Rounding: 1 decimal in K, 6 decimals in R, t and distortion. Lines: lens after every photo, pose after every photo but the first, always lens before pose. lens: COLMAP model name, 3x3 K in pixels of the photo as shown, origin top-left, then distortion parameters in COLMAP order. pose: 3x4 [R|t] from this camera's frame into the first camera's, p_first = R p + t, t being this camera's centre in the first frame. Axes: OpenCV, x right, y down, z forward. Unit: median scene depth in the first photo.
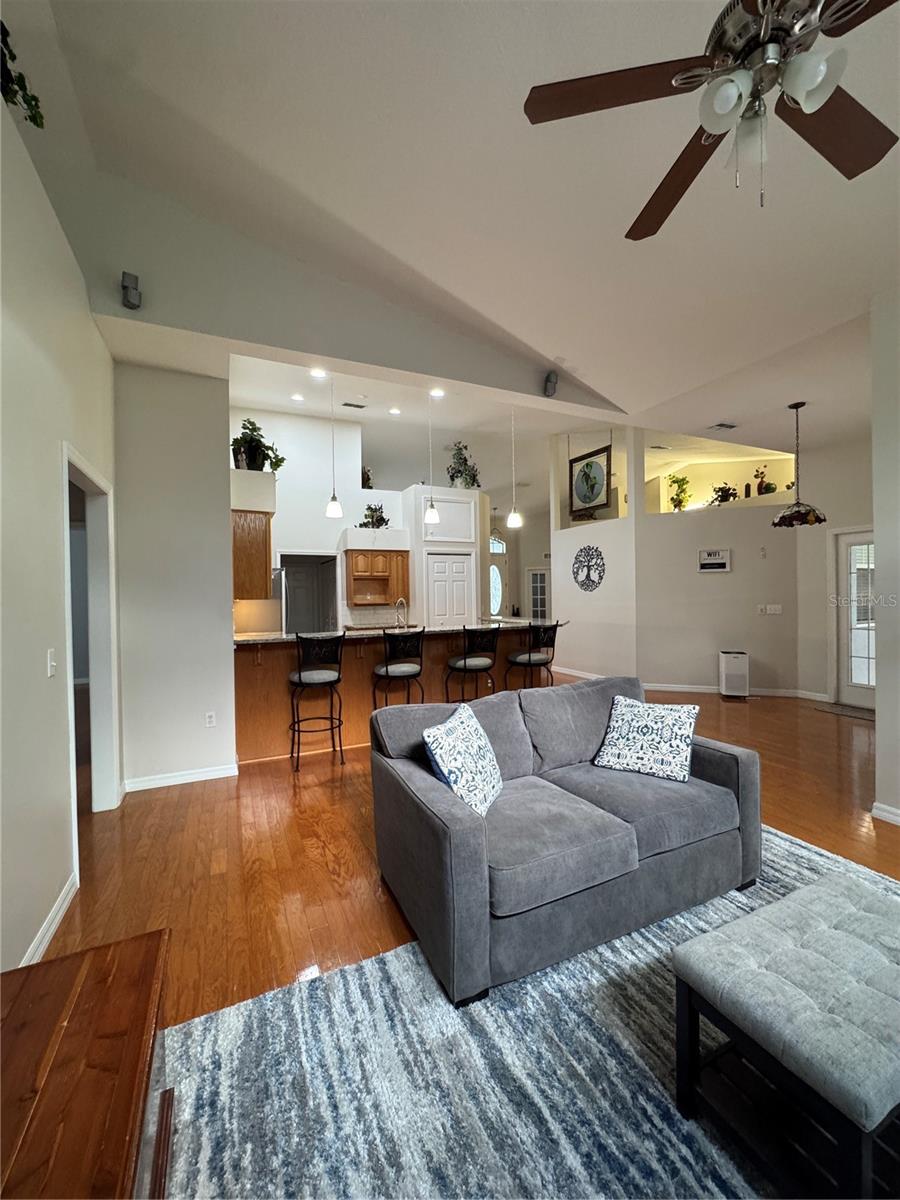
lens RADIAL K [[479.6, 0, 450.8], [0, 479.6, 601.3], [0, 0, 1]] dist [-0.003649, 0.000530]
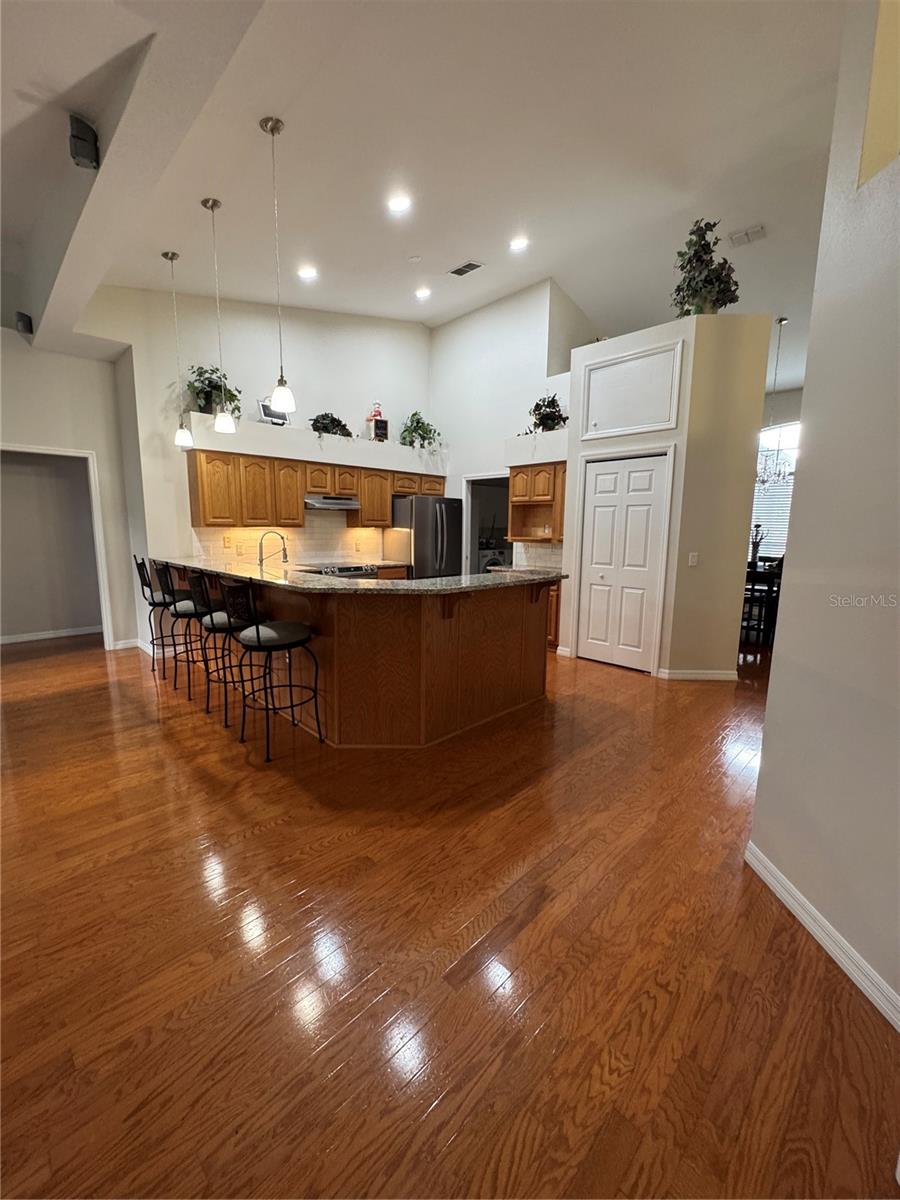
lens RADIAL K [[479.6, 0, 450.8], [0, 479.6, 601.3], [0, 0, 1]] dist [-0.003649, 0.000530]
pose [[0.346723, 0.162922, -0.923710, 1.795738], [-0.024754, 0.986046, 0.164625, -0.069174], [0.937641, -0.034214, 0.345918, 2.253259]]
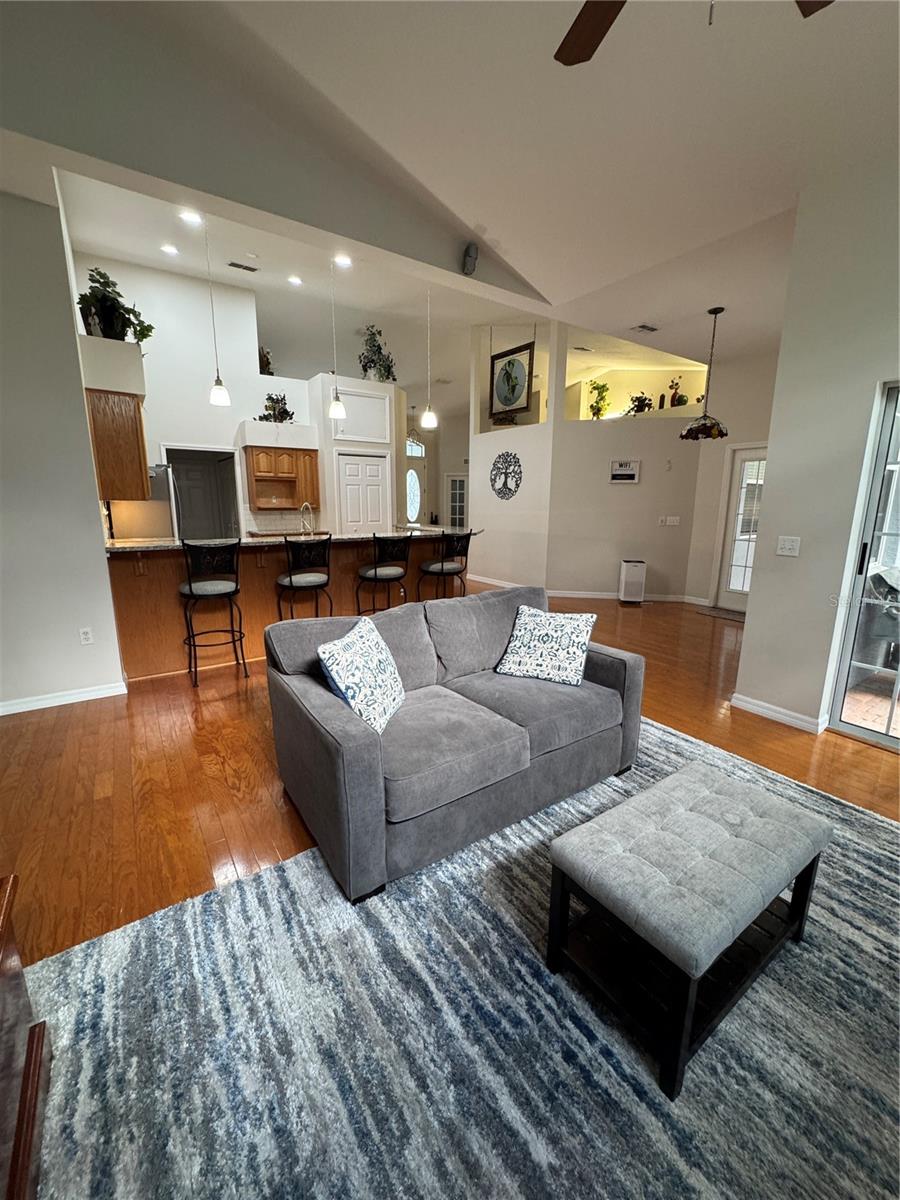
lens RADIAL K [[479.6, 0, 450.8], [0, 479.6, 601.3], [0, 0, 1]] dist [-0.003649, 0.000530]
pose [[0.986370, -0.011787, 0.164117, 0.039796], [-0.019904, 0.981558, 0.190124, -0.001858], [-0.163331, -0.190799, 0.967945, 0.055150]]
